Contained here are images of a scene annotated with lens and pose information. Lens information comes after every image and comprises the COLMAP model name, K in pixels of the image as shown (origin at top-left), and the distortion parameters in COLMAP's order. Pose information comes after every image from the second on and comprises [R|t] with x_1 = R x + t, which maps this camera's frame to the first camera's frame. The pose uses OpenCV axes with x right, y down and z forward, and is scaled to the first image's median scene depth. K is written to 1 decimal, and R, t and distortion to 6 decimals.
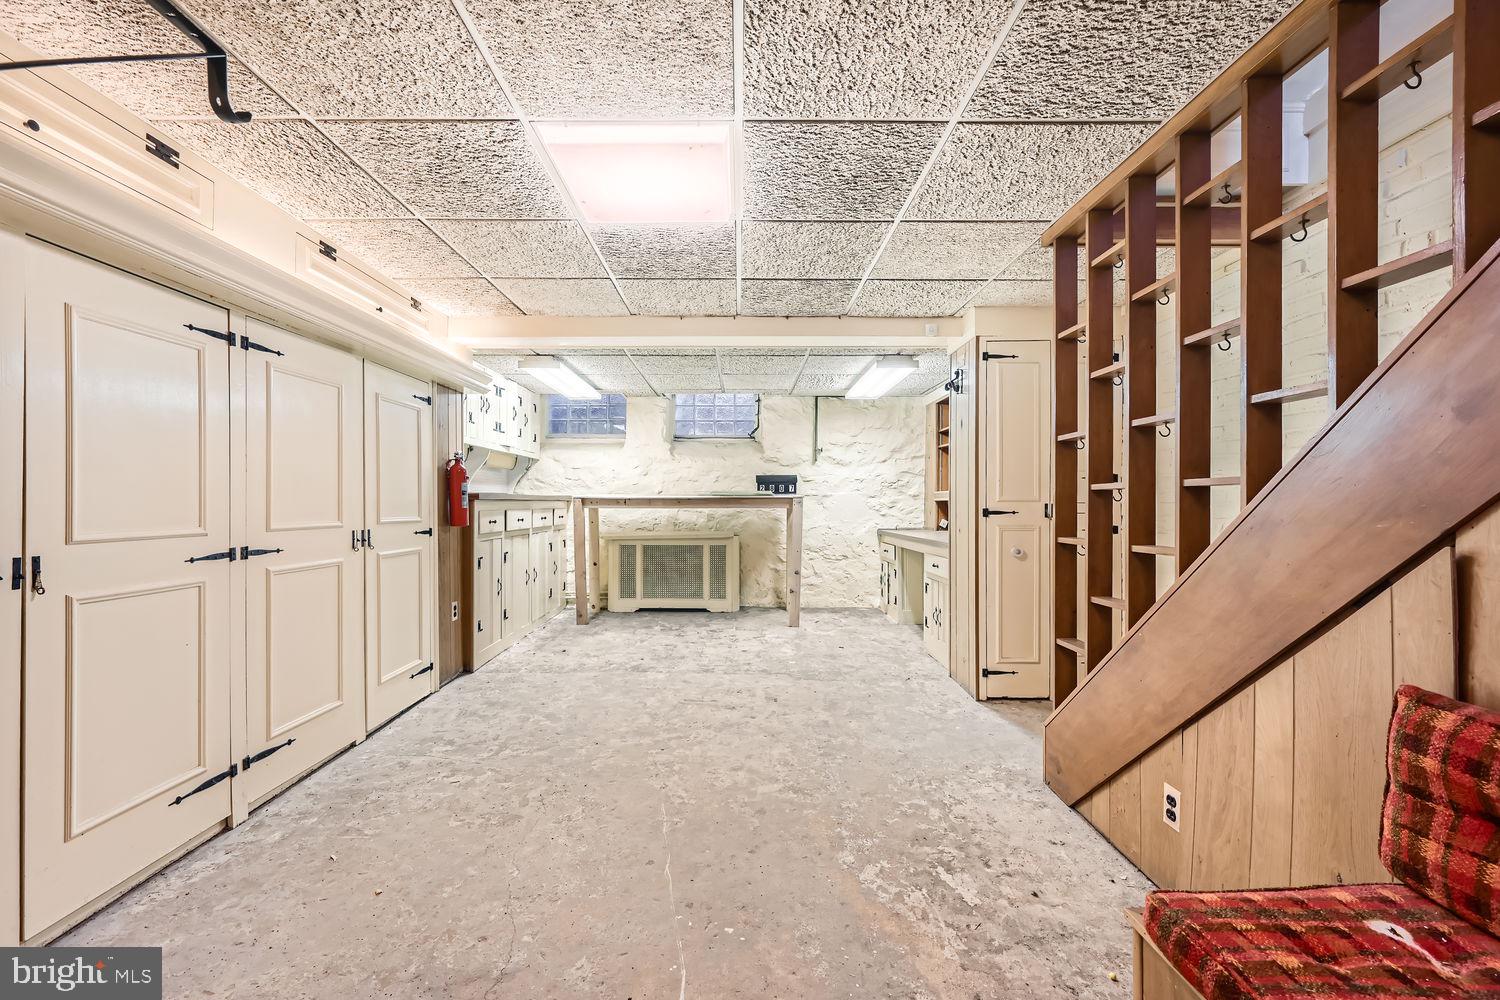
lens RADIAL K [[599.4, 0, 748.2], [0, 599.4, 499.3], [0, 0, 1]] dist [-0.000872, -0.000061]
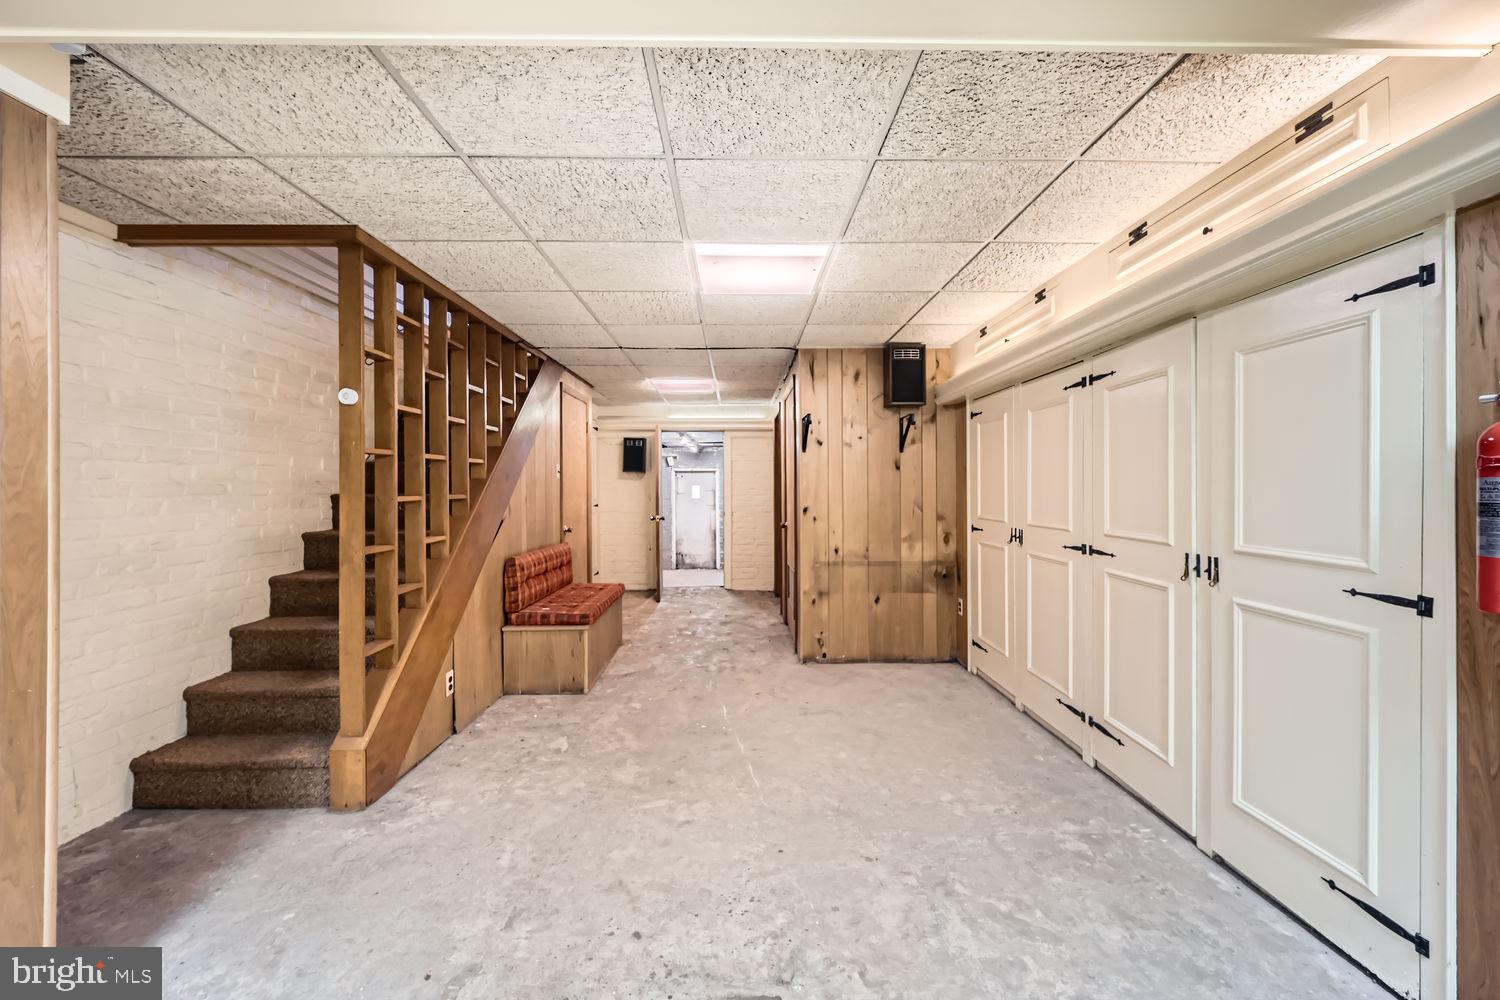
lens RADIAL K [[599.4, 0, 748.2], [0, 599.4, 491.9], [0, 0, 1]] dist [-0.000872, -0.000061]
pose [[-0.999976, 0.004915, -0.004928, -0.120750], [0.004892, 0.999977, 0.004603, -0.037665], [0.004951, 0.004579, -0.999977, 2.083004]]
